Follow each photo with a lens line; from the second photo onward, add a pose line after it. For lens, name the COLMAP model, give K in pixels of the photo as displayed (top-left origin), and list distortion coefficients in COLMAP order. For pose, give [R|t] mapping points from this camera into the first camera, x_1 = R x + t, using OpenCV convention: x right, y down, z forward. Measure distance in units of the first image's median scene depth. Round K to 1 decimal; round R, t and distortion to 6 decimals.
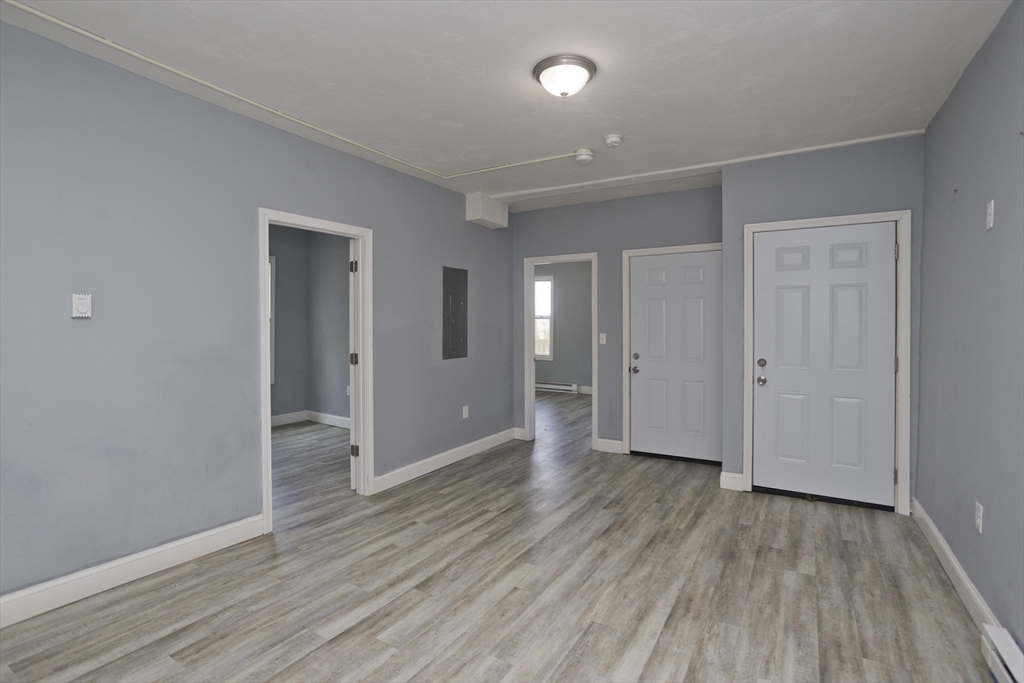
lens RADIAL K [[500.7, 0, 512.6], [0, 500.7, 327.2], [0, 0, 1]] dist [-0.028545, 0.015761]
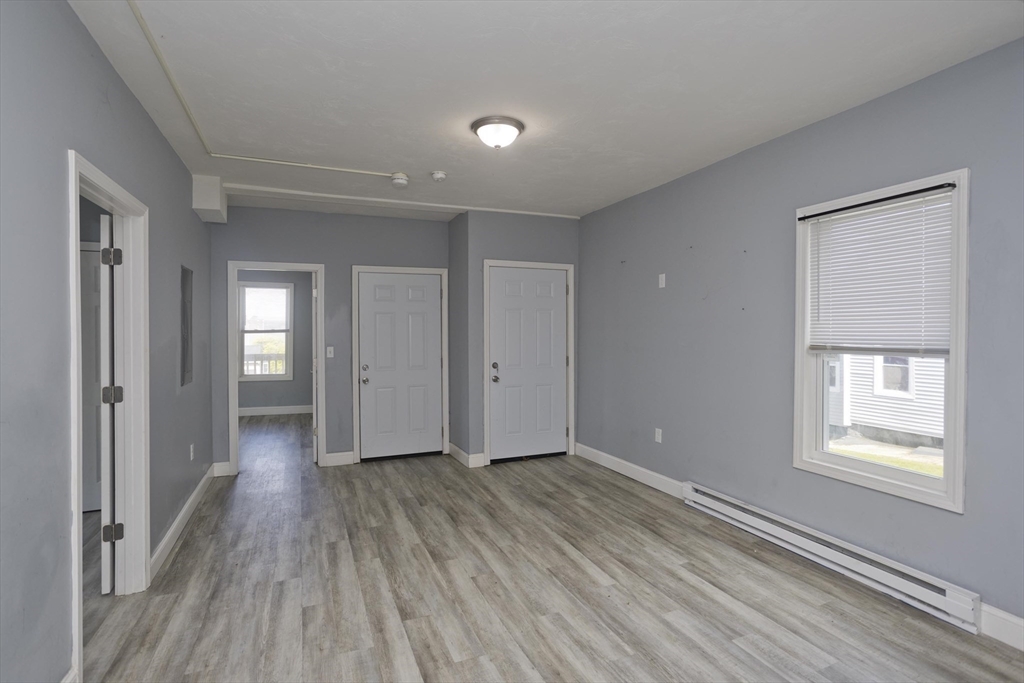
lens RADIAL K [[500.7, 0, 510.6], [0, 500.7, 335.7], [0, 0, 1]] dist [-0.028545, 0.015761]
pose [[0.579789, -0.007892, 0.814728, -0.667324], [0.009842, 0.999948, 0.002682, -0.014566], [-0.814707, 0.006463, 0.579837, 0.222751]]
